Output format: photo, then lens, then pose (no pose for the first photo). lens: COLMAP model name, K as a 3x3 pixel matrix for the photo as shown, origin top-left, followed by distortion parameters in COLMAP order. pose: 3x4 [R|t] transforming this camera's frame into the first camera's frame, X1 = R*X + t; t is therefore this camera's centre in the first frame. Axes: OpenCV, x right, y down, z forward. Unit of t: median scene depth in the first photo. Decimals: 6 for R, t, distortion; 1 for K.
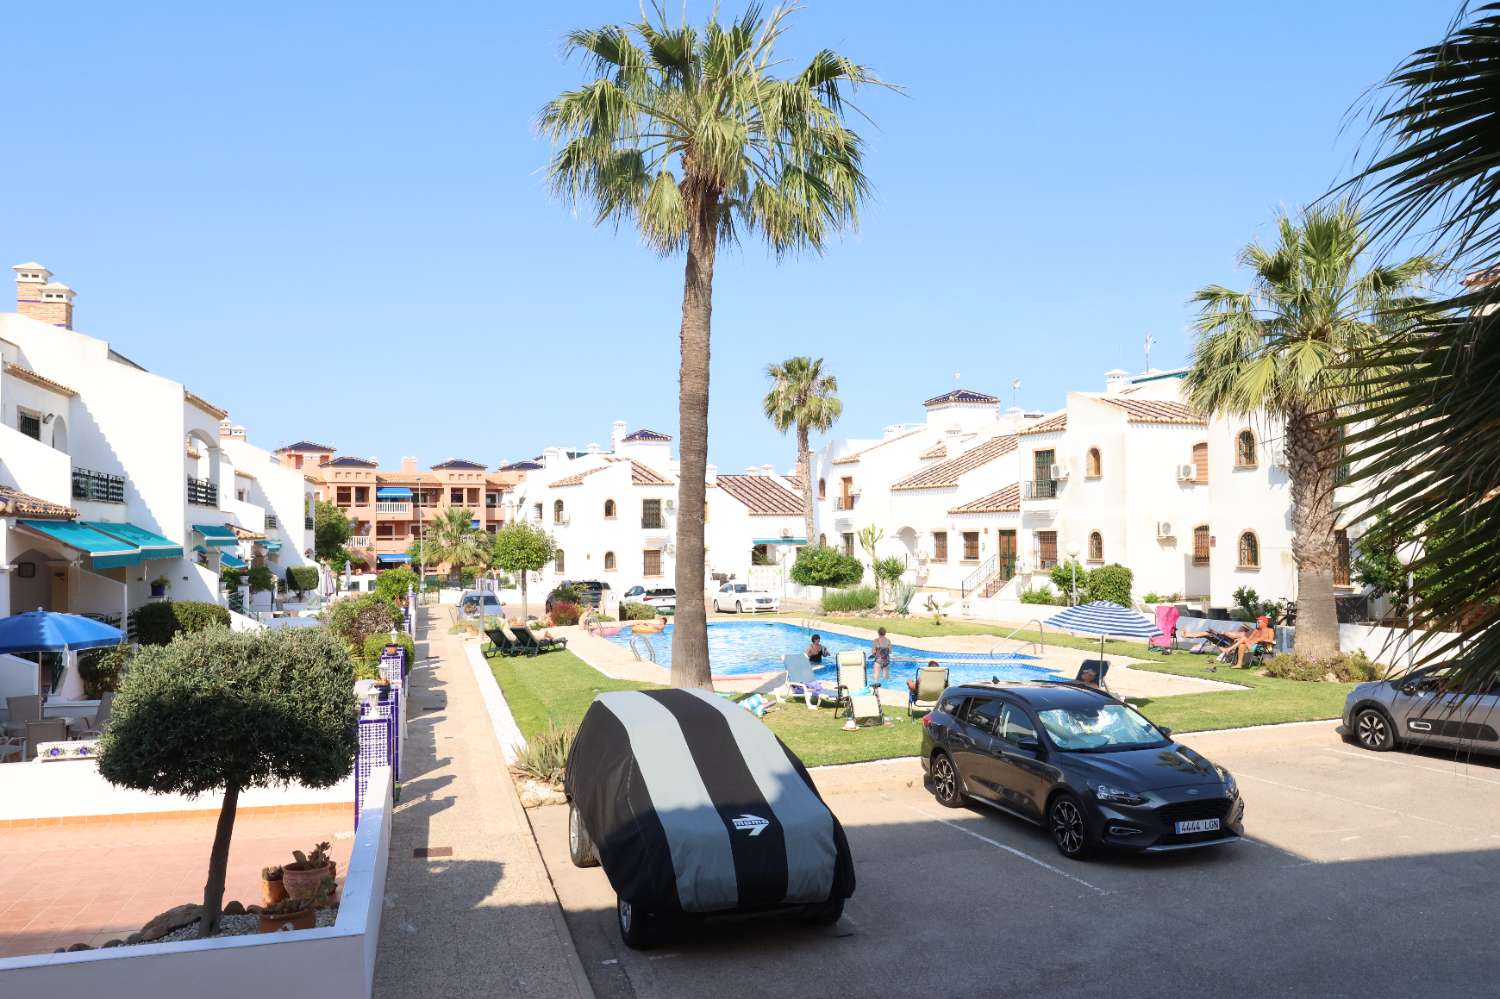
lens RADIAL K [[1205.2, 0, 747.8], [0, 1205.2, 488.6], [0, 0, 1]] dist [-0.024543, -0.006897]
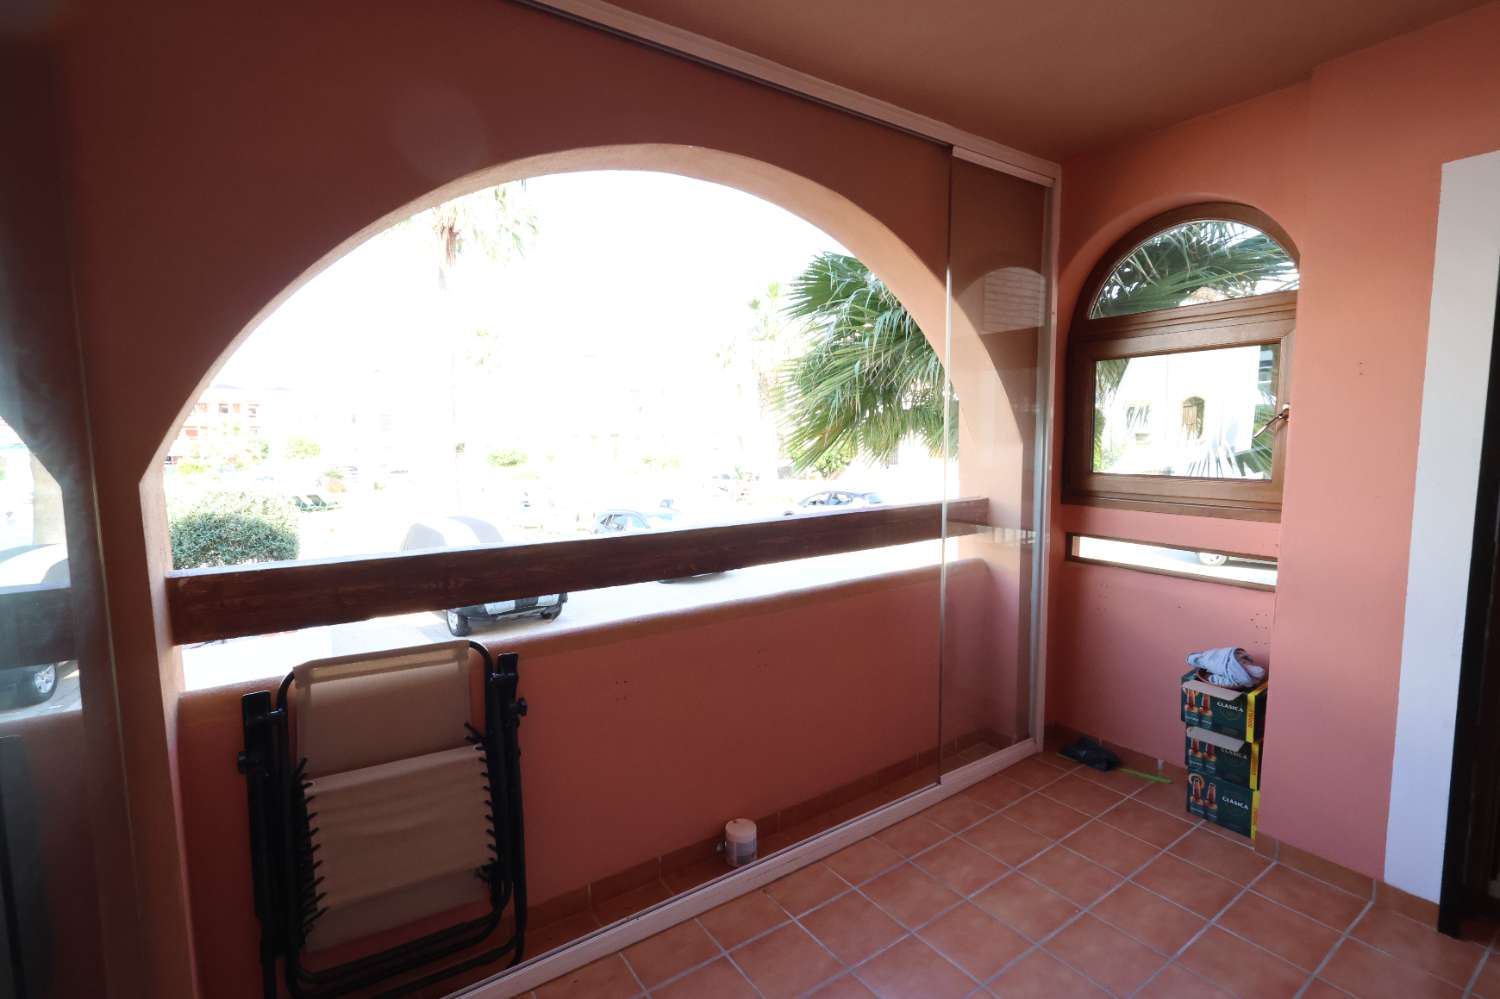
lens RADIAL K [[695.9, 0, 752.3], [0, 695.9, 501.4], [0, 0, 1]] dist [-0.004485, 0.003380]
pose [[0.914431, -0.042580, 0.402496, -0.097459], [-0.010059, 0.991753, 0.127770, 0.003011], [-0.404617, -0.120886, 0.906461, -0.215239]]
